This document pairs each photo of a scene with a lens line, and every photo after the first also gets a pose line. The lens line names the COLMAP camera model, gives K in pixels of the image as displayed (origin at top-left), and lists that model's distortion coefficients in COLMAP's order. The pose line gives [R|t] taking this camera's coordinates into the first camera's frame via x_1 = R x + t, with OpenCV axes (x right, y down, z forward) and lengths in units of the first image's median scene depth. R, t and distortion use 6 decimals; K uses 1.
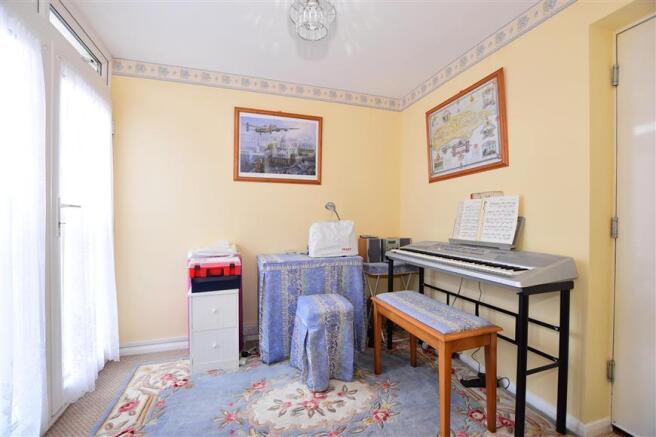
lens RADIAL K [[284.4, 0, 328.0], [0, 284.4, 218.5], [0, 0, 1]] dist [-0.015956, 0.000165]
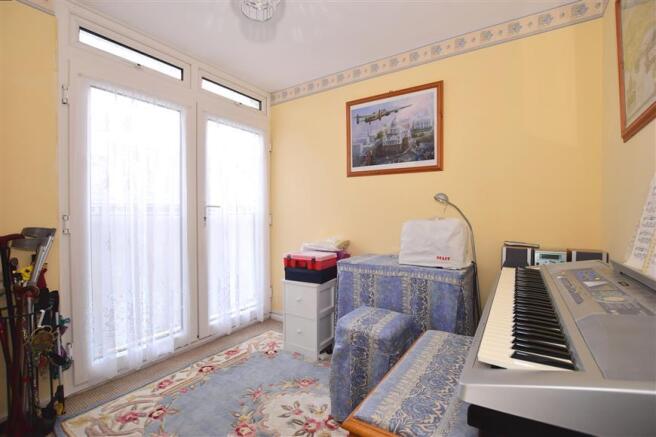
lens RADIAL K [[292.9, 0, 328.0], [0, 292.9, 218.5], [0, 0, 1]] dist [-0.019687, 0.000166]
pose [[0.627441, 0.010656, -0.778592, 0.428028], [-0.002844, 0.999931, 0.011393, 0.001049], [0.778659, -0.004934, 0.627428, 0.303153]]
